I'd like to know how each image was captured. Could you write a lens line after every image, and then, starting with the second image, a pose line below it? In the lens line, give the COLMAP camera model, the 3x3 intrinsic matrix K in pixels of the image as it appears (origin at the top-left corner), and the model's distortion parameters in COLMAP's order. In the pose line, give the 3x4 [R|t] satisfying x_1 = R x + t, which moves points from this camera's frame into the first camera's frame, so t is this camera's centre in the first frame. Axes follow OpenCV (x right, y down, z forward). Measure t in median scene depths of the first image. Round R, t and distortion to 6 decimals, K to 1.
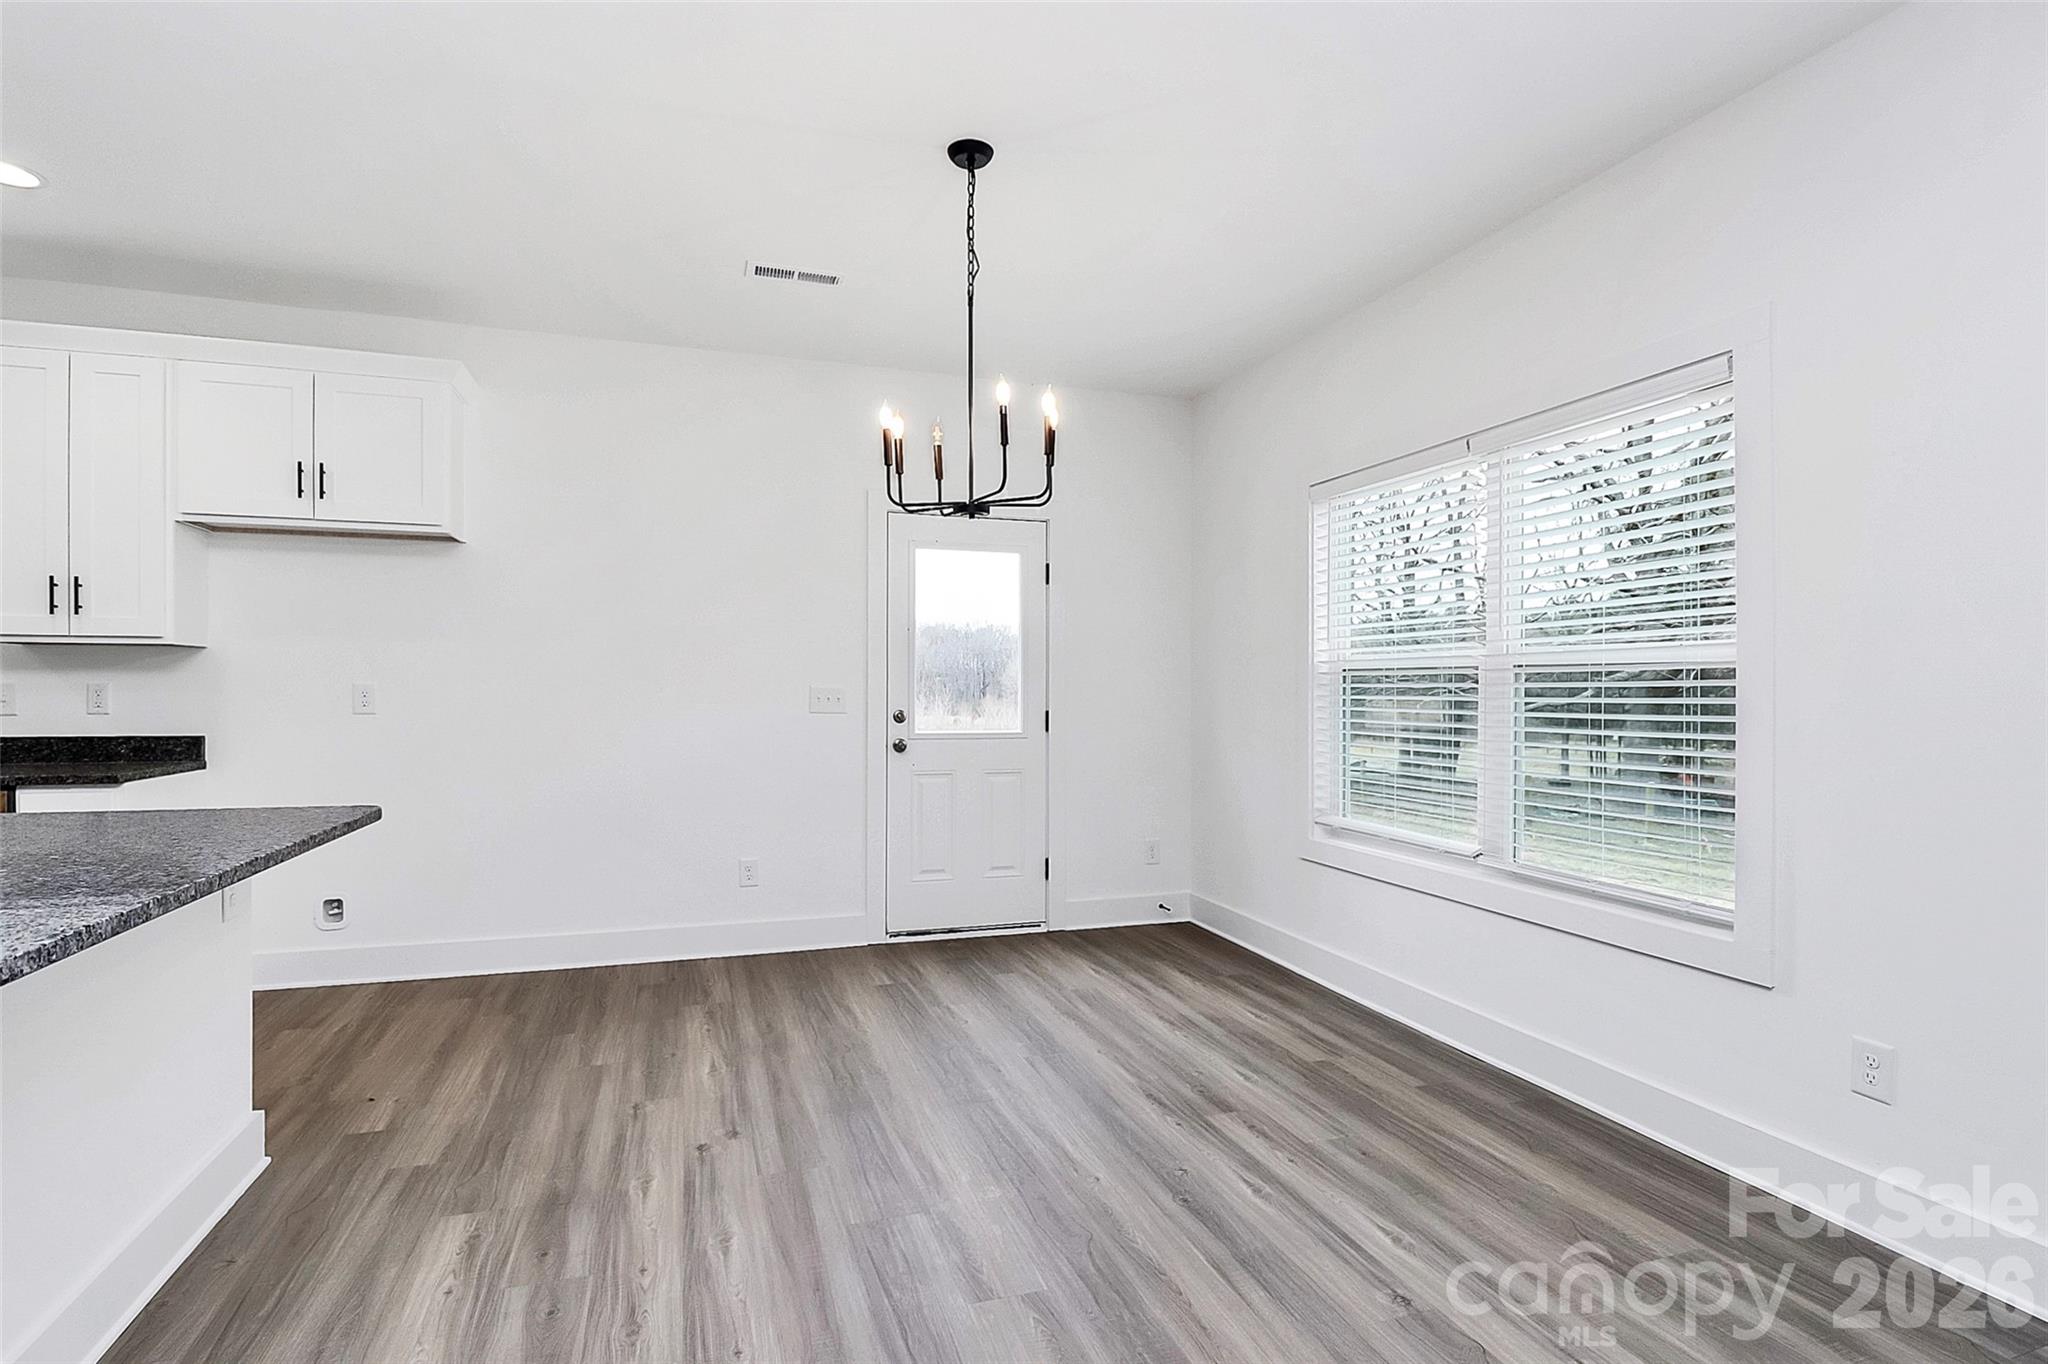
lens RADIAL K [[1015.0, 0, 1029.1], [0, 1015.0, 677.0], [0, 0, 1]] dist [-0.013285, -0.000231]
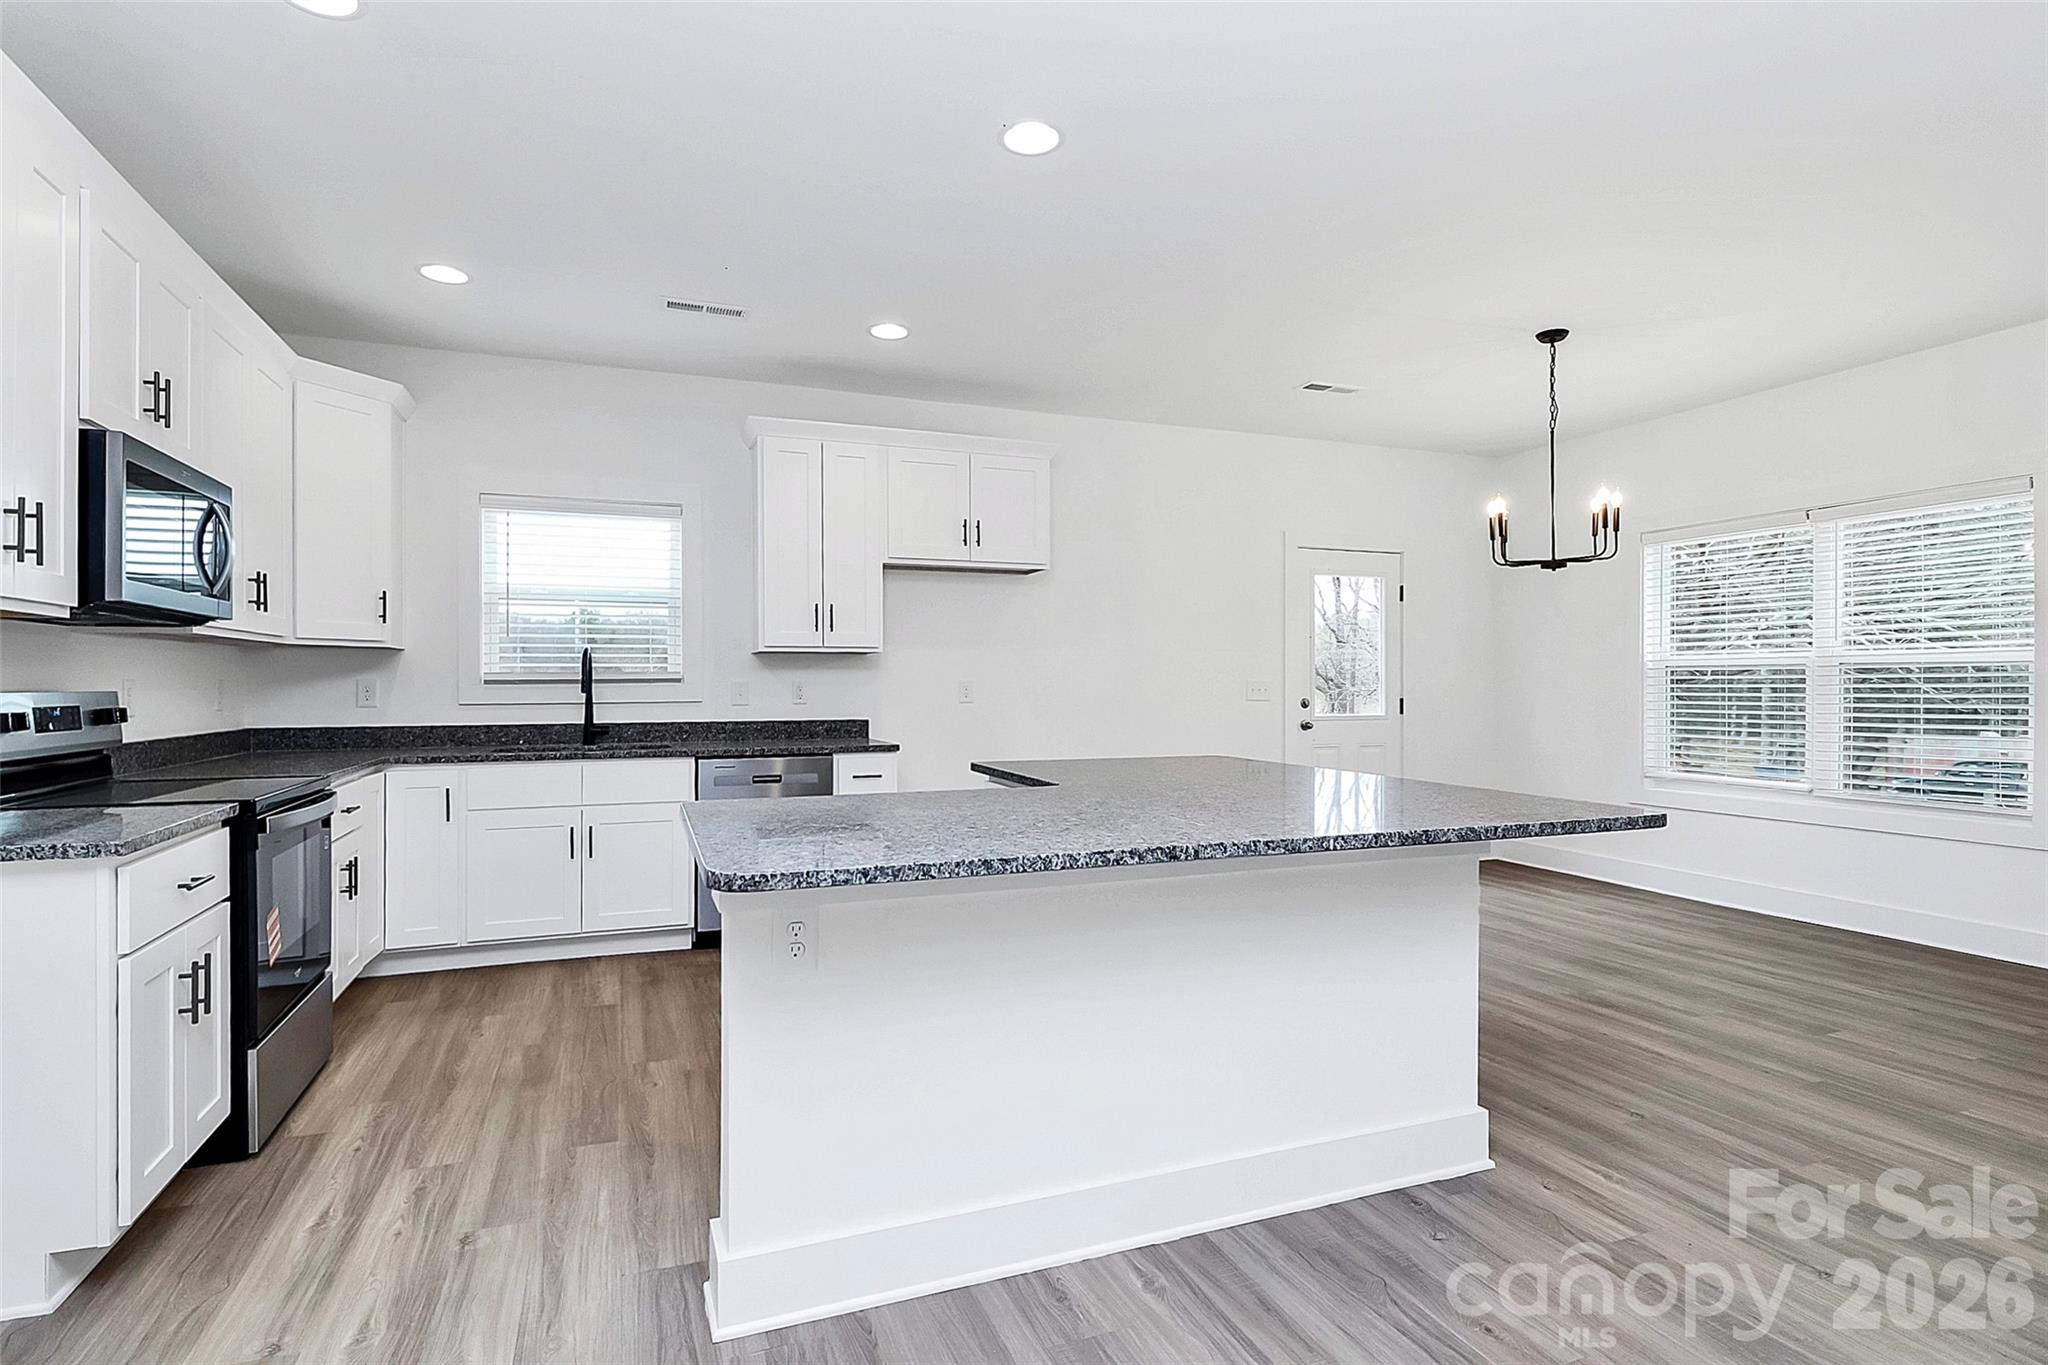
lens RADIAL K [[1035.6, 0, 1024.0], [0, 1035.6, 682.5], [0, 0, 1]] dist [-0.001458, -0.014509]
pose [[0.999221, -0.005993, 0.039007, -0.710423], [0.005635, 0.999941, 0.009285, -0.003441], [-0.039060, -0.009058, 0.999196, -0.426897]]
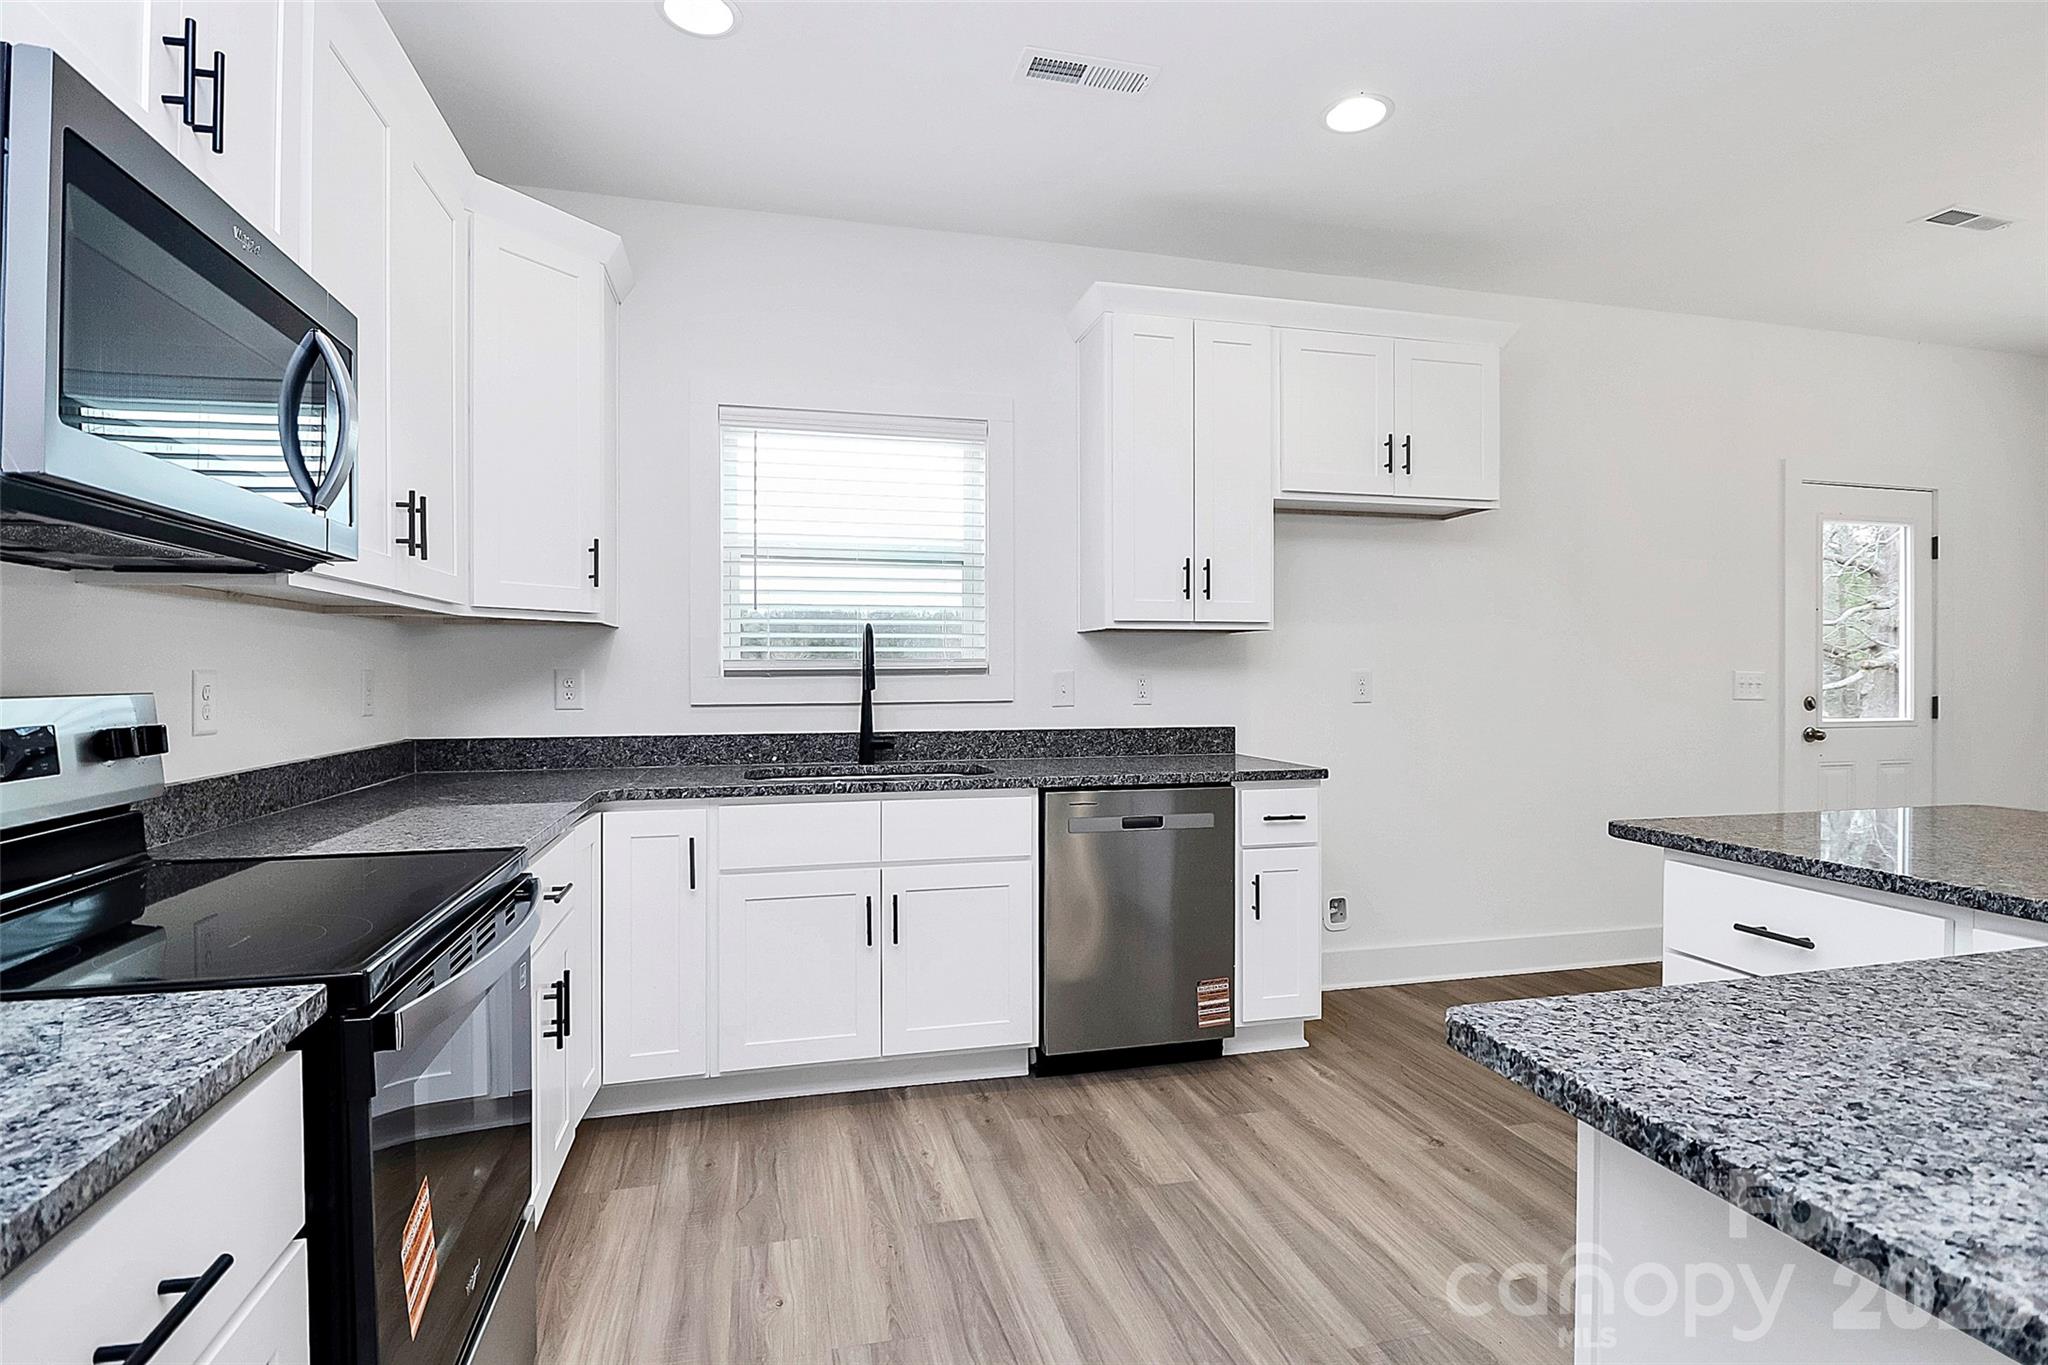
lens RADIAL K [[1030.4, 0, 1031.0], [0, 1030.4, 677.7], [0, 0, 1]] dist [-0.017297, -0.001607]
pose [[0.996546, -0.004720, -0.082910, -0.992961], [0.006097, 0.999848, 0.016359, -0.005133], [0.082820, -0.016808, 0.996423, 0.016939]]
